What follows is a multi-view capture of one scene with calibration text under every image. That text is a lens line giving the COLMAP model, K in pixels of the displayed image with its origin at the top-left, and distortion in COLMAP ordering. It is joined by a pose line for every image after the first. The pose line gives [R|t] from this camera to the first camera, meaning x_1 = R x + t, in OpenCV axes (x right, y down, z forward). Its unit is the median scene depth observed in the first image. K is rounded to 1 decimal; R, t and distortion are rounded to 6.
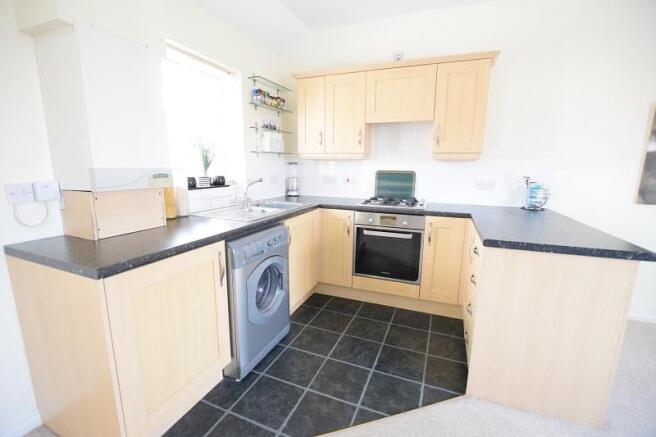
lens RADIAL K [[292.9, 0, 325.2], [0, 292.9, 219.4], [0, 0, 1]] dist [-0.023312, 0.000086]
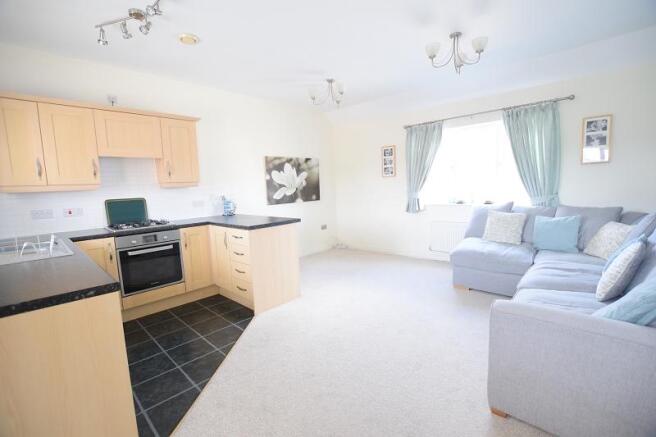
lens RADIAL K [[292.9, 0, 325.2], [0, 292.9, 219.4], [0, 0, 1]] dist [-0.023312, 0.000086]
pose [[0.363276, -0.130791, 0.922455, -0.593441], [0.209056, 0.976293, 0.056096, 0.009617], [-0.907924, 0.172467, 0.382007, -0.119244]]
